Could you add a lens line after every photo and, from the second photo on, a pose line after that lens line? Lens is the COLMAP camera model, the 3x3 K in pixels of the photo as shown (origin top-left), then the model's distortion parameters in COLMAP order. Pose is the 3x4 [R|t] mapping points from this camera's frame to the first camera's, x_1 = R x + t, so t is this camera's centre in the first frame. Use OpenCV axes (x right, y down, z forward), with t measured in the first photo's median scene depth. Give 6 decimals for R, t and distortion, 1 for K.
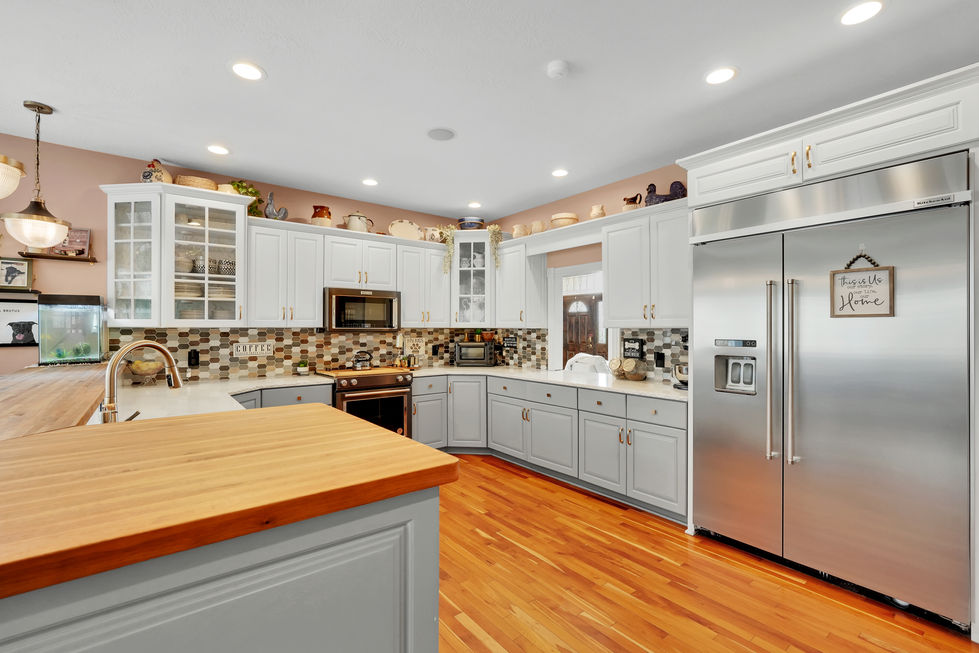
lens RADIAL K [[427.1, 0, 492.9], [0, 427.1, 327.2], [0, 0, 1]] dist [-0.009307, 0.003714]
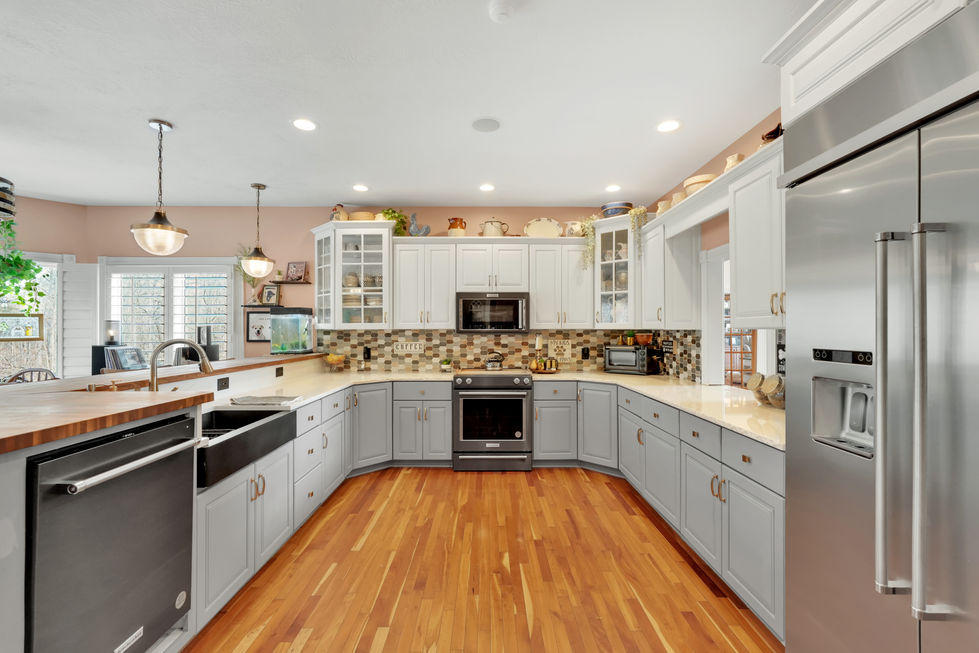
lens RADIAL K [[427.1, 0, 490.7], [0, 427.1, 328.5], [0, 0, 1]] dist [-0.009307, 0.003714]
pose [[0.794409, -0.003409, -0.607374, 0.371220], [0.002902, 0.999994, -0.001817, 0.001133], [0.607376, -0.000319, 0.794414, 0.204721]]
